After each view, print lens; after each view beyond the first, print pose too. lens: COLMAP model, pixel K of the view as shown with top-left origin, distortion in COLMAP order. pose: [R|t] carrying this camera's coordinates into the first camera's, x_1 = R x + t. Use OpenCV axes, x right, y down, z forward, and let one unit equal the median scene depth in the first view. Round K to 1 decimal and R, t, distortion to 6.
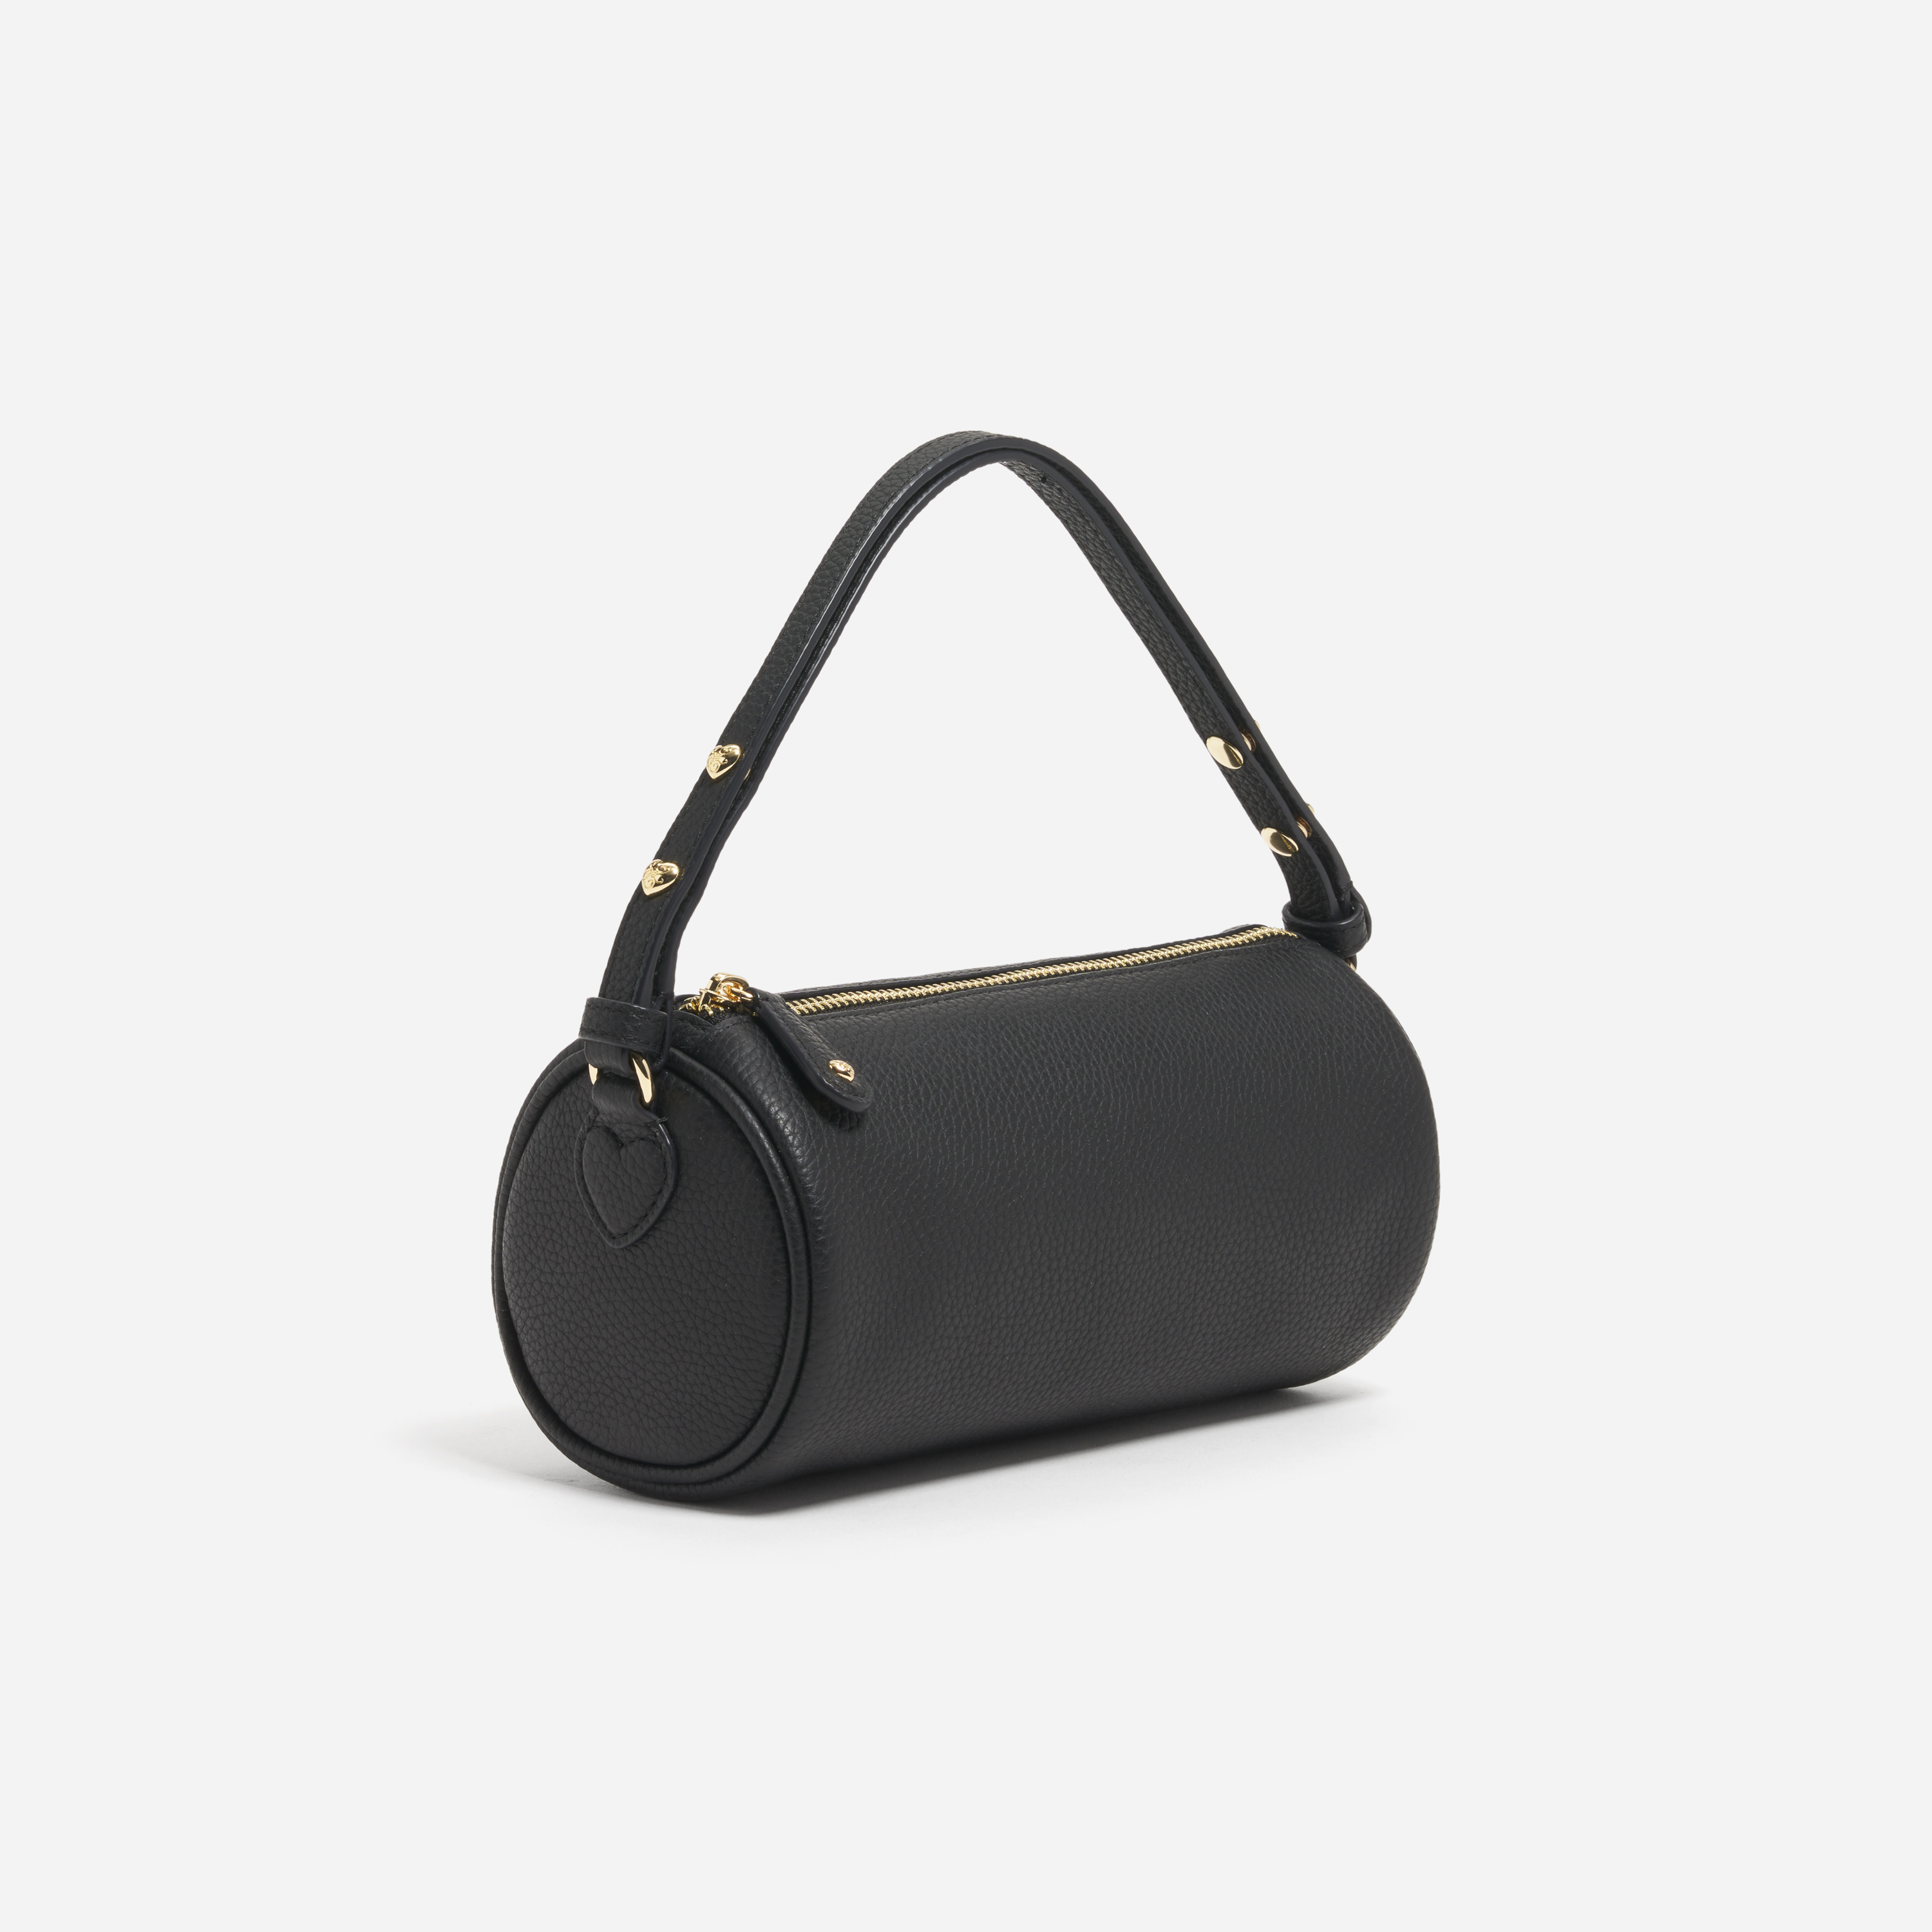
lens RADIAL K [[8037.4, 0, 835.0], [0, 8037.4, 966.3], [0, 0, 1]] dist [1.427645, -2.736239]
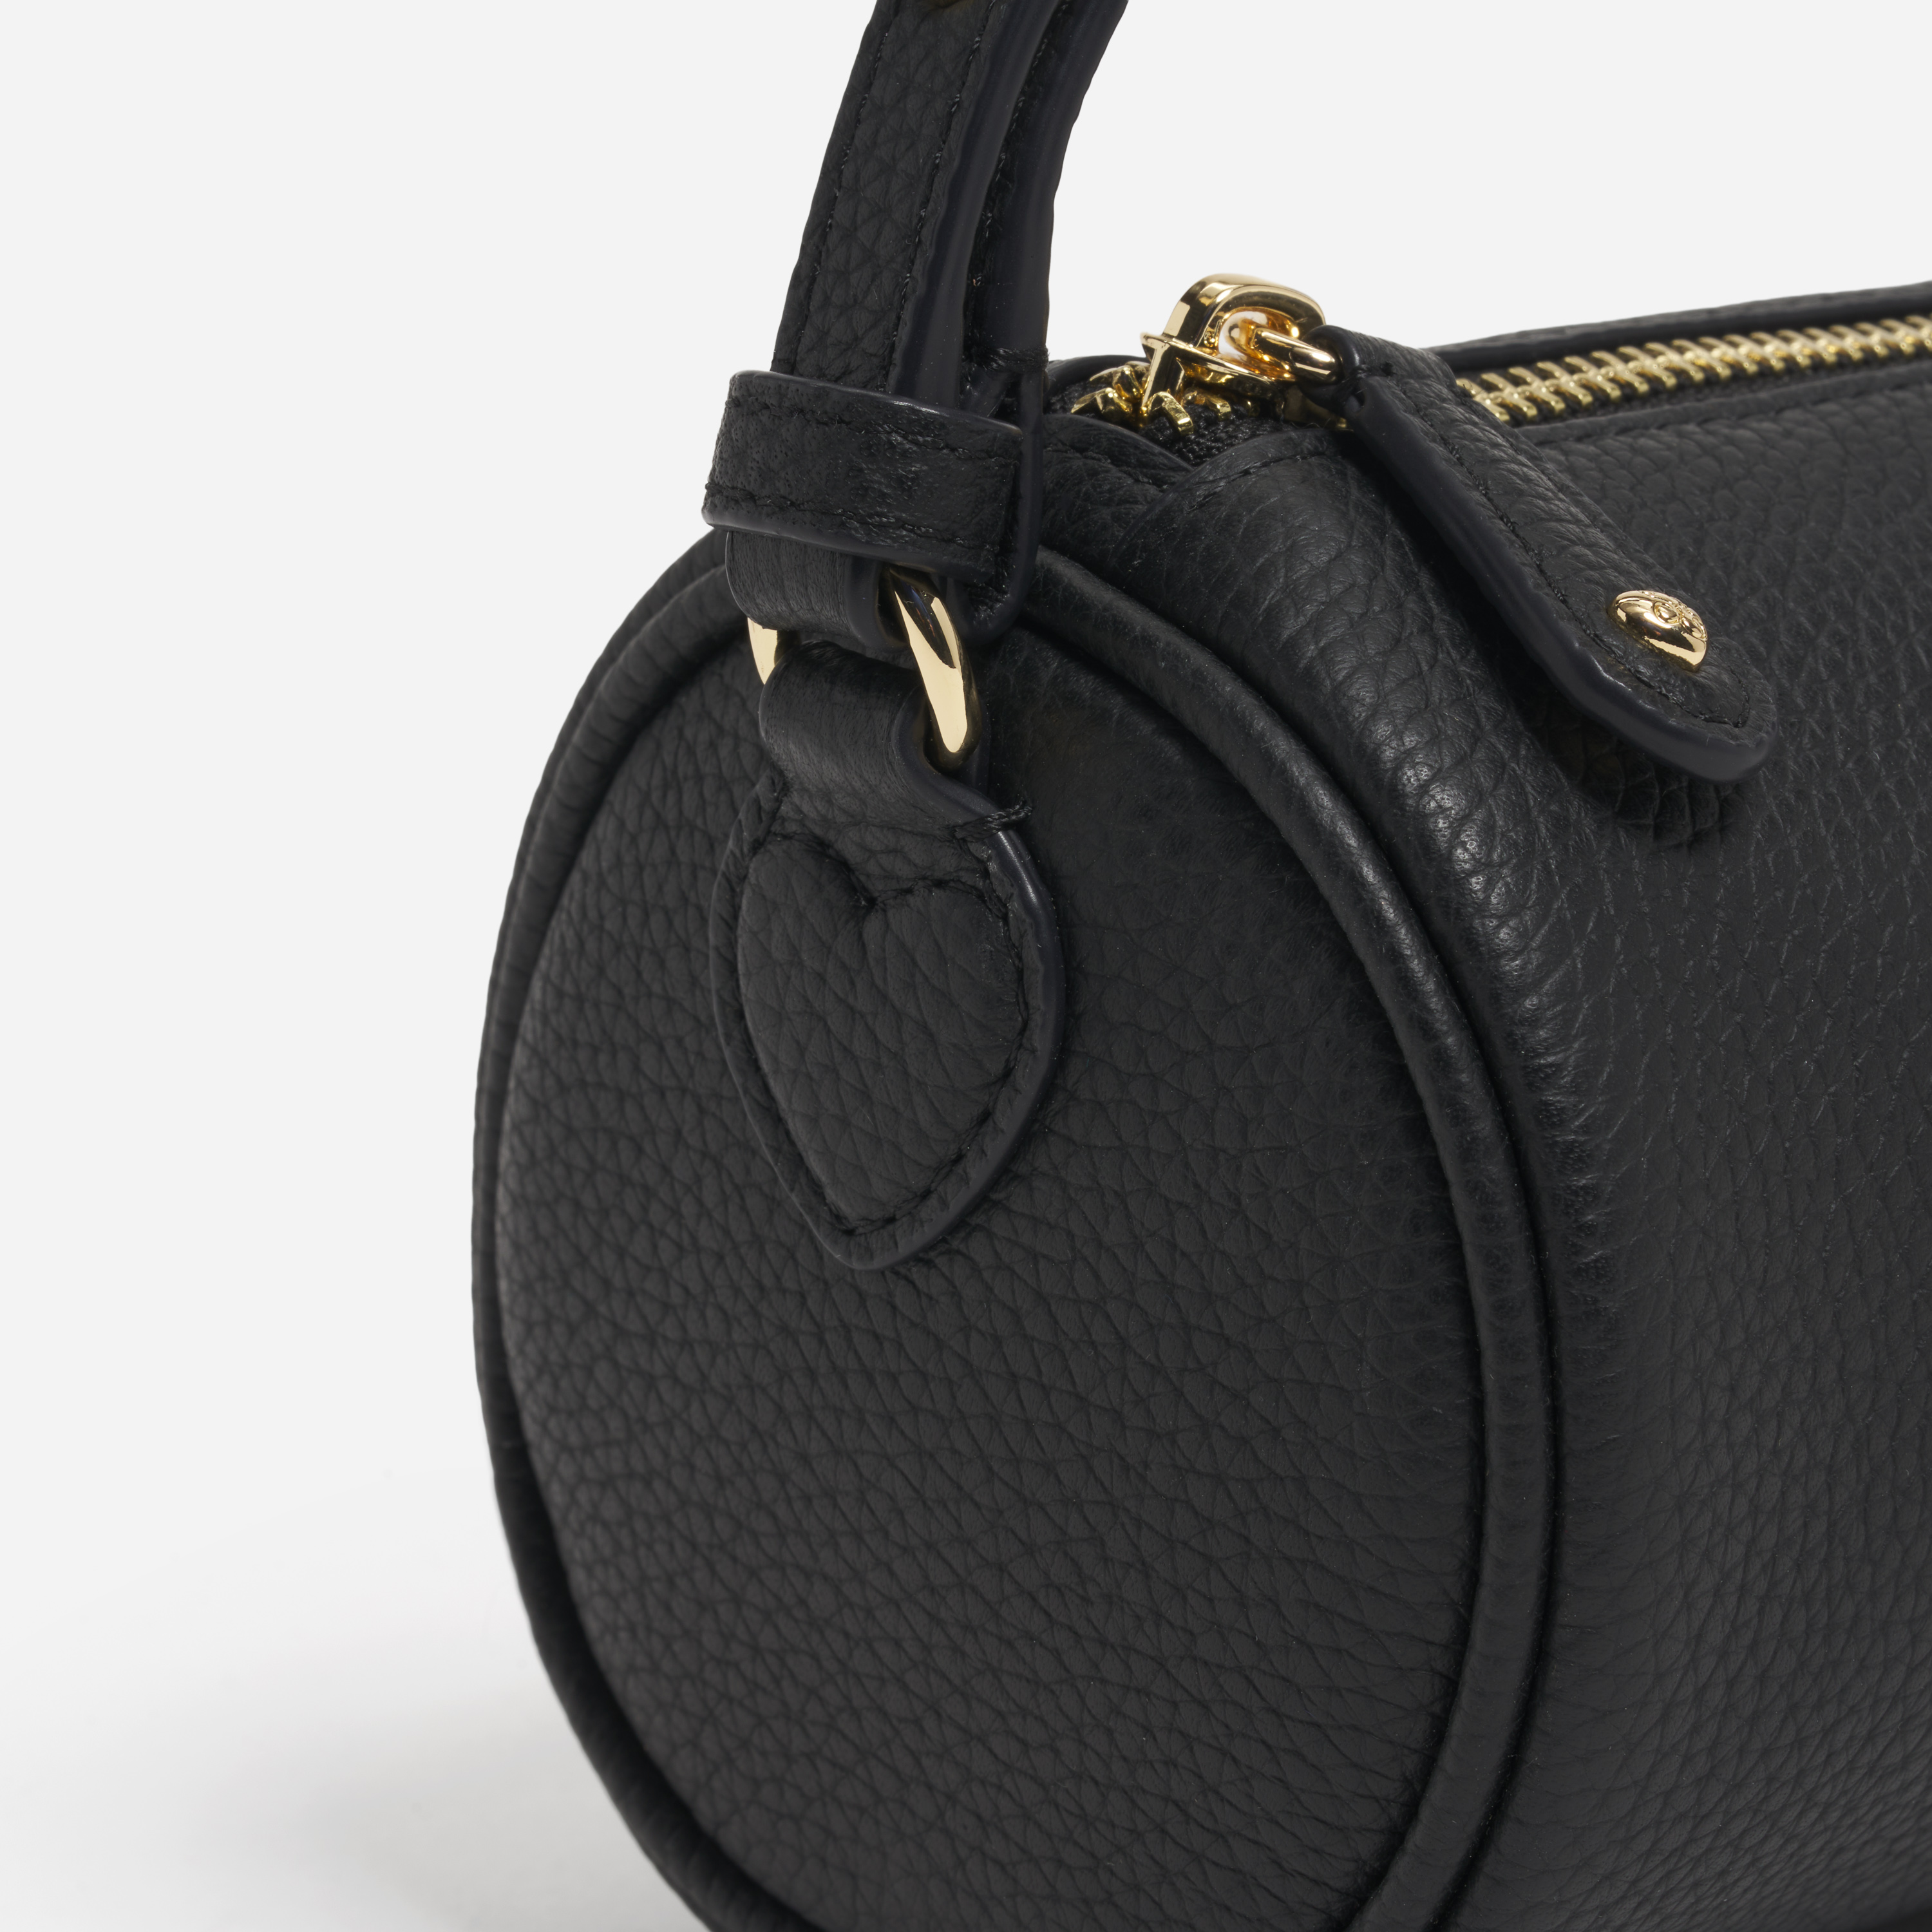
lens RADIAL K [[8724.6, 0, 966.0], [0, 8724.6, 966.0], [0, 0, 1]] dist [-0.260085, -2.678748]
pose [[0.997504, -0.010566, -0.069817, -0.002200], [0.015701, 0.997178, 0.073413, 0.002331], [0.068844, -0.074325, 0.994855, 0.699421]]
